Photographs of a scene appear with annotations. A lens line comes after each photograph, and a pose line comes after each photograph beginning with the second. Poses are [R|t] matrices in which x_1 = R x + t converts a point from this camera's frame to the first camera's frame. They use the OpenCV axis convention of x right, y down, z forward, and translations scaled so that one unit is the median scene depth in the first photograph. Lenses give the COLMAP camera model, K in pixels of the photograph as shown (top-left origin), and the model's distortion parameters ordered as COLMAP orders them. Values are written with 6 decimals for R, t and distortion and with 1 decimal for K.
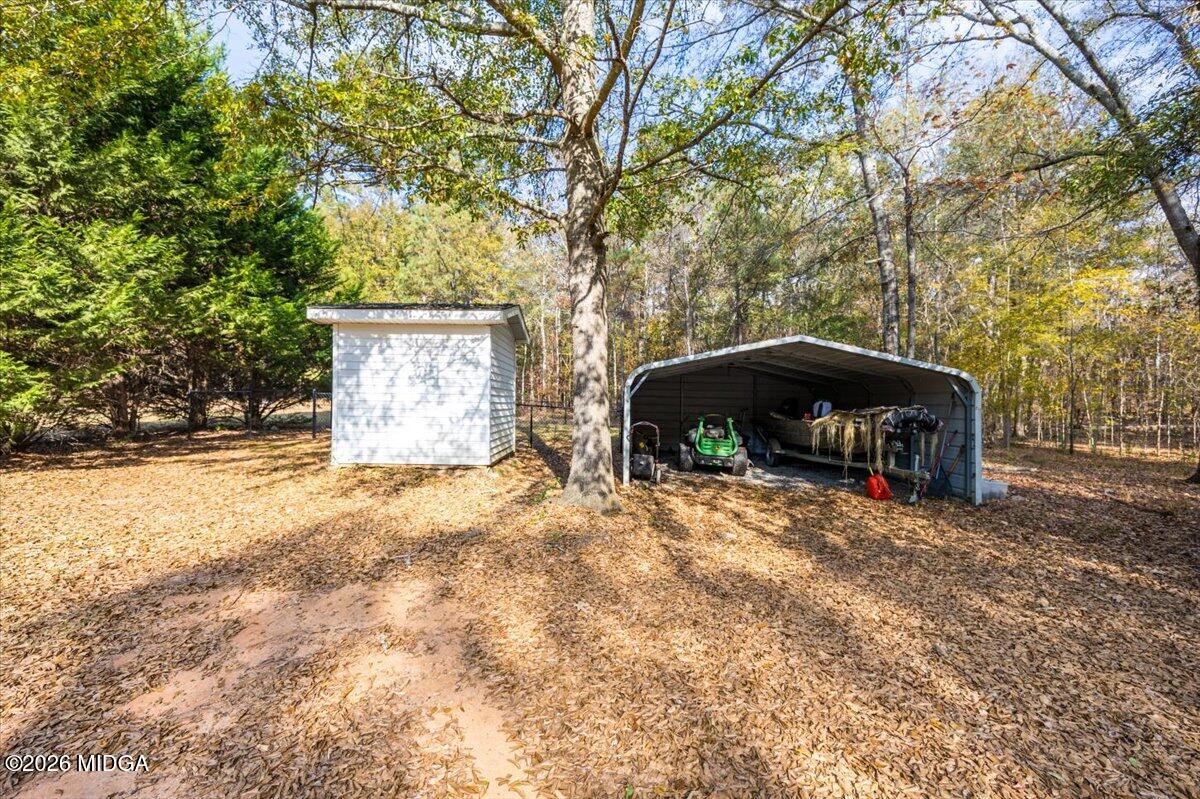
lens RADIAL K [[482.8, 0, 599.6], [0, 482.8, 403.5], [0, 0, 1]] dist [0.003856, -0.001148]
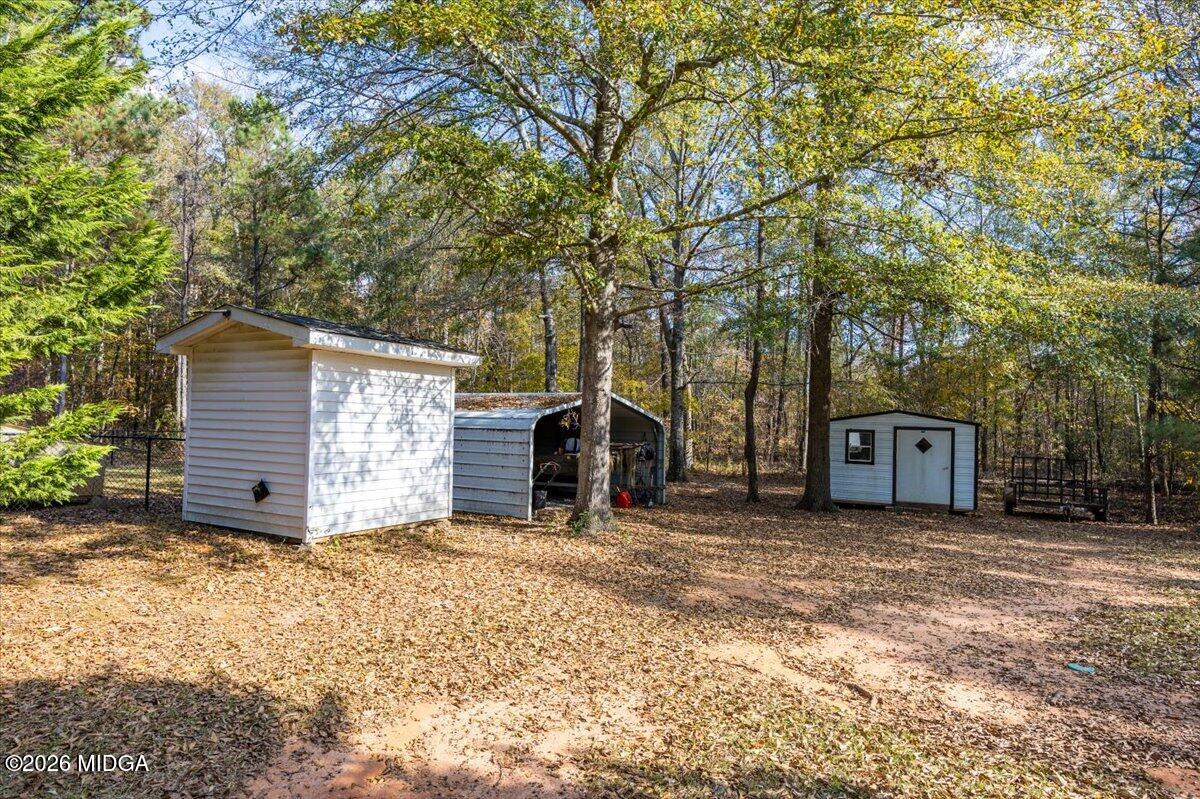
lens RADIAL K [[673.2, 0, 601.5], [0, 673.2, 403.8], [0, 0, 1]] dist [-0.001260, 0.000631]
pose [[0.477966, 0.027196, 0.877957, -1.238857], [-0.013878, 0.999630, -0.023410, -0.063974], [-0.878269, -0.000995, 0.478166, 0.119891]]
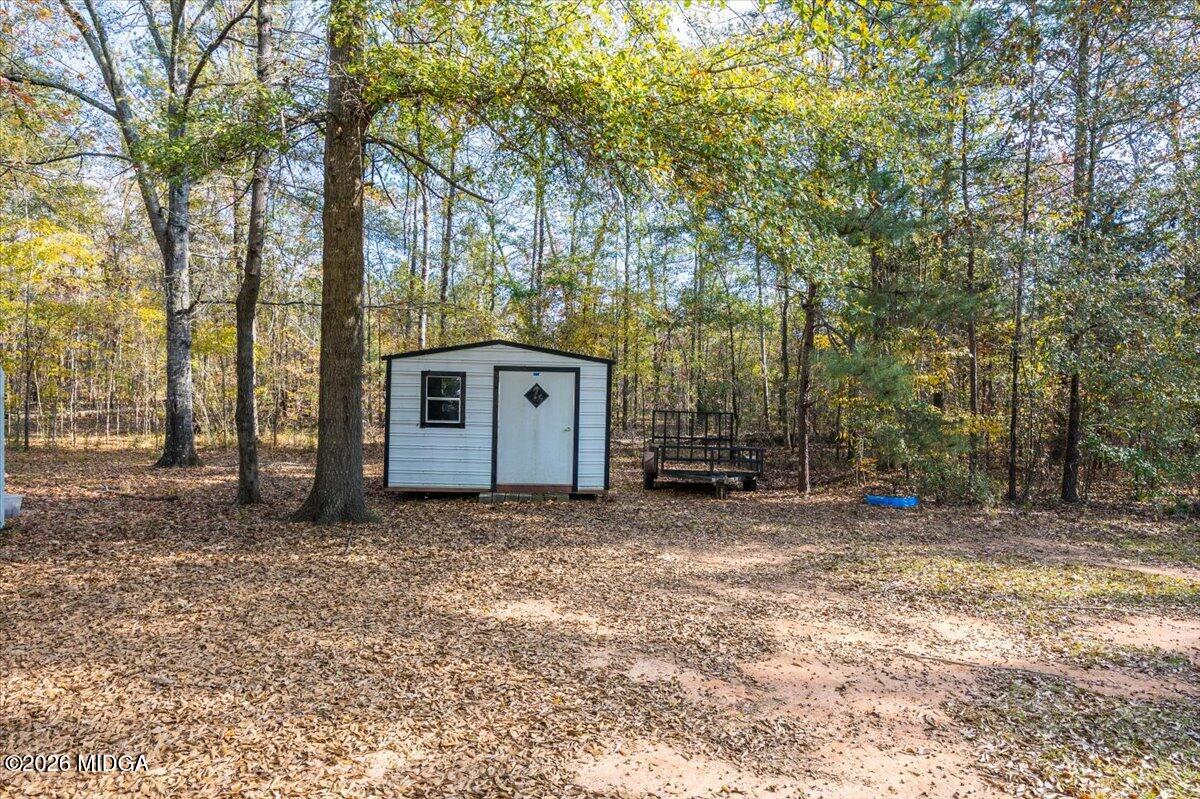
lens RADIAL K [[659.2, 0, 600.5], [0, 659.2, 397.3], [0, 0, 1]] dist [0.000098, -0.000093]
pose [[0.024028, -0.012430, 0.999634, -0.196529], [-0.006403, 0.999900, 0.012588, -0.008631], [-0.999691, -0.006703, 0.023946, 0.080034]]
